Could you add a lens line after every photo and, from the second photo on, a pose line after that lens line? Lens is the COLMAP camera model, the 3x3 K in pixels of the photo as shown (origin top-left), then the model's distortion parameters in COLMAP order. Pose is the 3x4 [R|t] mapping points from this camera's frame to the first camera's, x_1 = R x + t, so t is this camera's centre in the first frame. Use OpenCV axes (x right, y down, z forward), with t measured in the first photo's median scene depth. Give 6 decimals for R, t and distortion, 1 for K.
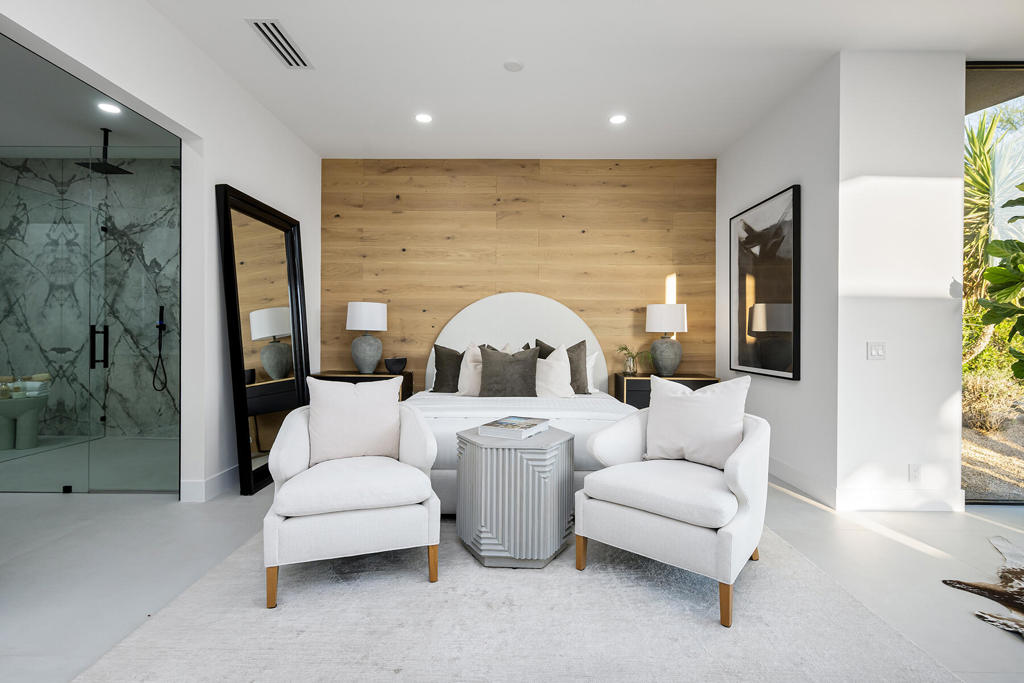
lens RADIAL K [[477.0, 0, 512.0], [0, 477.0, 341.5], [0, 0, 1]] dist [-0.003049, -0.000854]
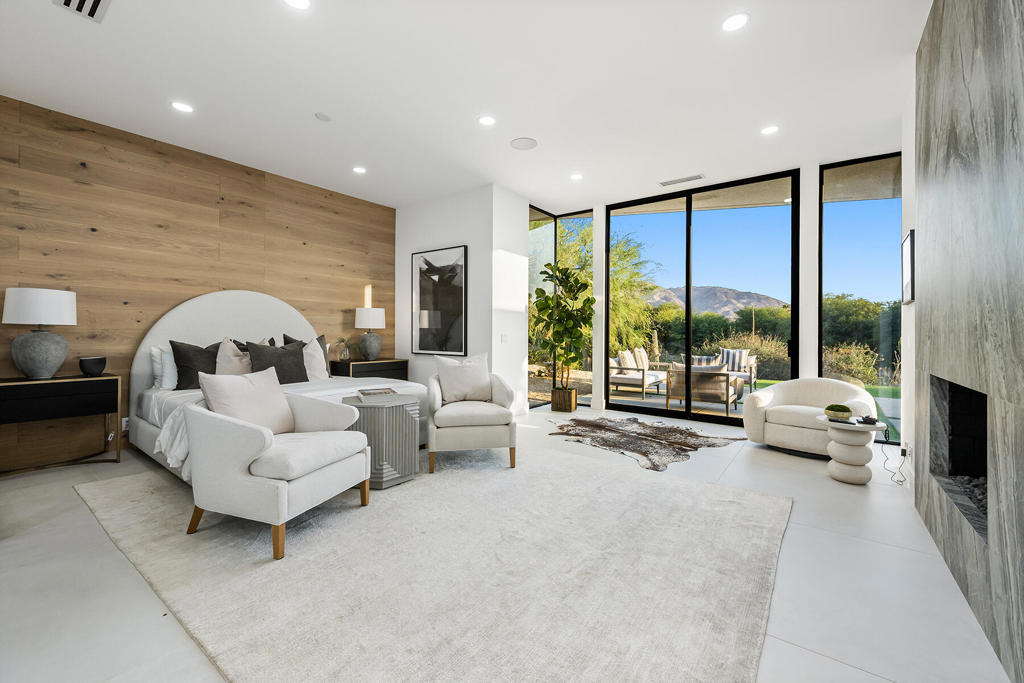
lens RADIAL K [[420.2, 0, 512.6], [0, 420.2, 338.7], [0, 0, 1]] dist [-0.000357, -0.000126]
pose [[0.585409, -0.016259, 0.810575, -0.399444], [0.011092, 0.999866, 0.012045, 0.000109], [-0.810663, 0.001940, 0.585510, -0.036041]]
